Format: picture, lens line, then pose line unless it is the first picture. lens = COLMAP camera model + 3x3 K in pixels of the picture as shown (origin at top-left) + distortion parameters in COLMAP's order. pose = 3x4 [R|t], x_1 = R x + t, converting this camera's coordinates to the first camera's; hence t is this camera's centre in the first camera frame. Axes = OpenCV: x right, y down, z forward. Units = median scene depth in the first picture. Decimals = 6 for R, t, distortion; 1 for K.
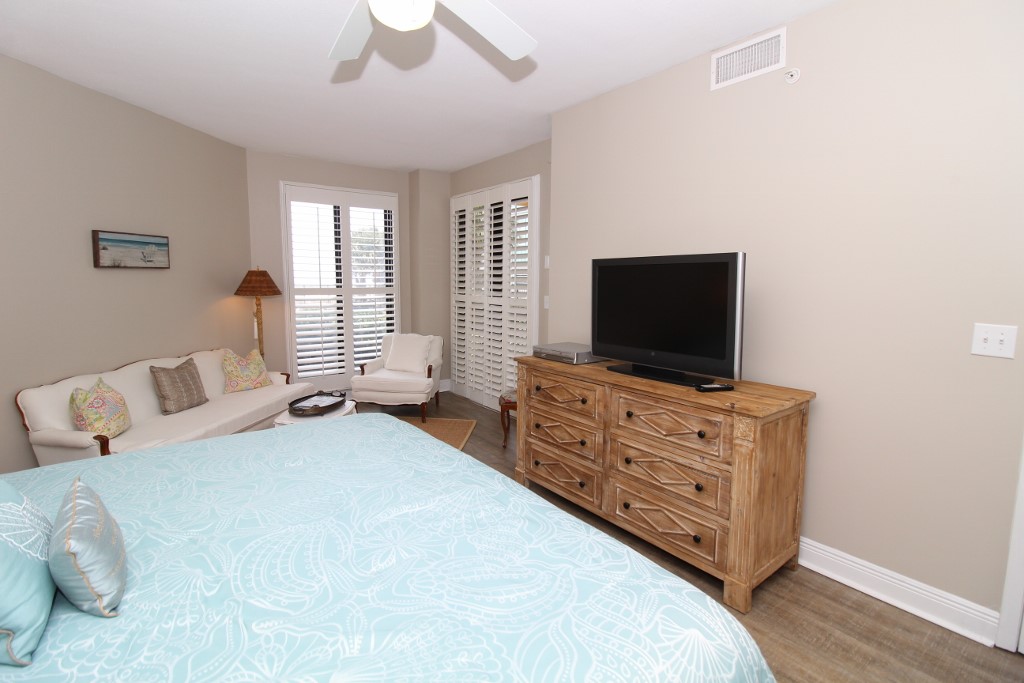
lens RADIAL K [[473.2, 0, 507.4], [0, 473.2, 324.3], [0, 0, 1]] dist [0.000133, -0.013158]
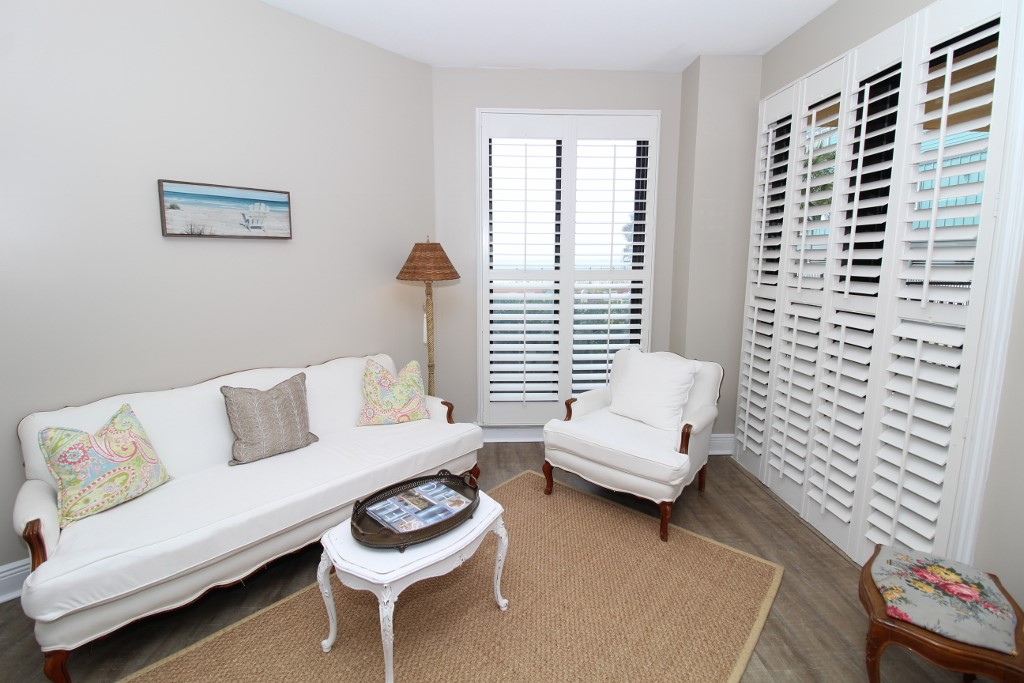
lens RADIAL K [[473.2, 0, 507.4], [0, 473.2, 324.3], [0, 0, 1]] dist [0.000133, -0.013158]
pose [[0.827121, 0.075597, -0.556916, -0.062757], [-0.054969, 0.997043, 0.053702, -0.048671], [0.559329, -0.013805, 0.828831, 0.606482]]
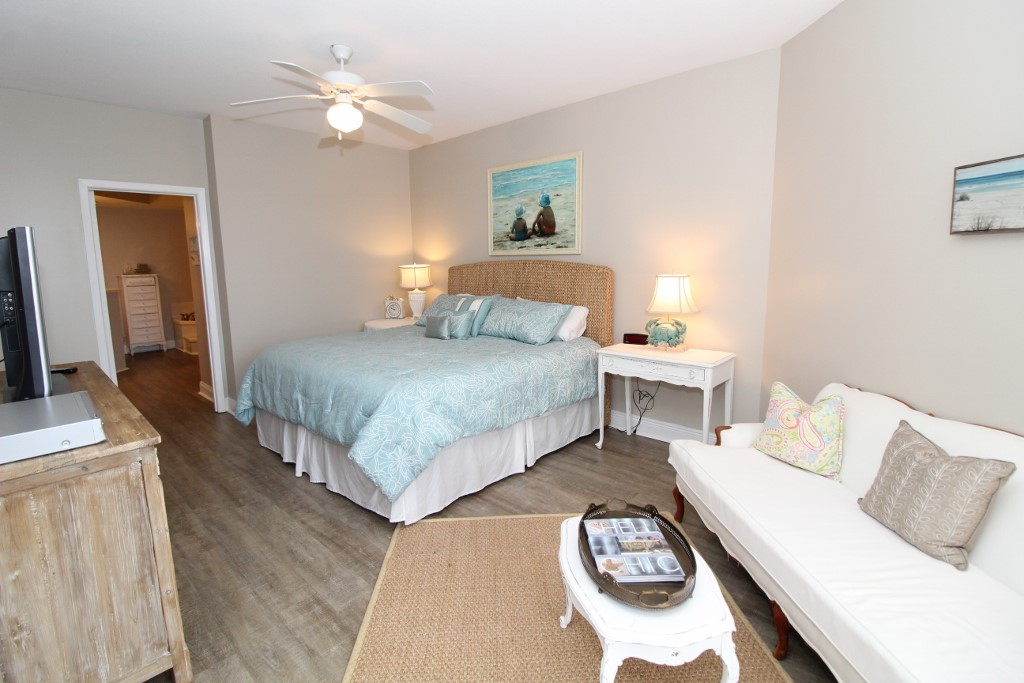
lens RADIAL K [[473.2, 0, 507.4], [0, 473.2, 324.3], [0, 0, 1]] dist [0.000133, -0.013158]
pose [[-0.984671, 0.032505, -0.171369, -0.206562], [-0.008077, 0.972931, 0.230955, -0.120554], [0.174237, 0.228798, -0.957754, 1.255559]]
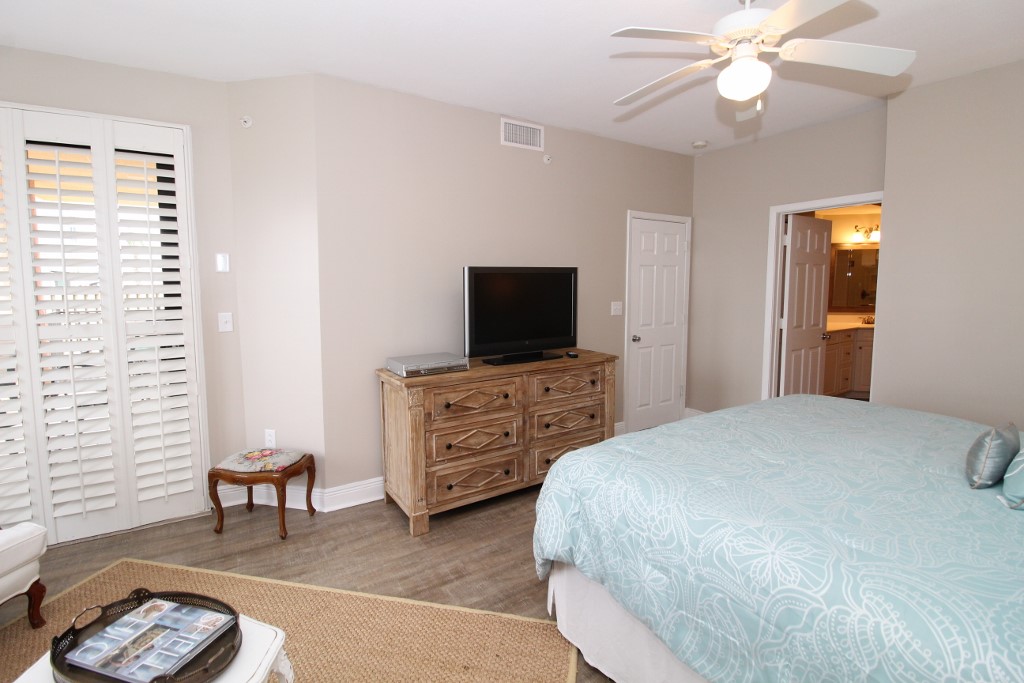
lens RADIAL K [[473.2, 0, 507.4], [0, 473.2, 324.3], [0, 0, 1]] dist [0.000133, -0.013158]
pose [[0.083634, -0.091618, 0.992276, -0.658951], [0.105848, 0.990948, 0.082574, -0.067285], [-0.990859, 0.098124, 0.092575, 0.631633]]
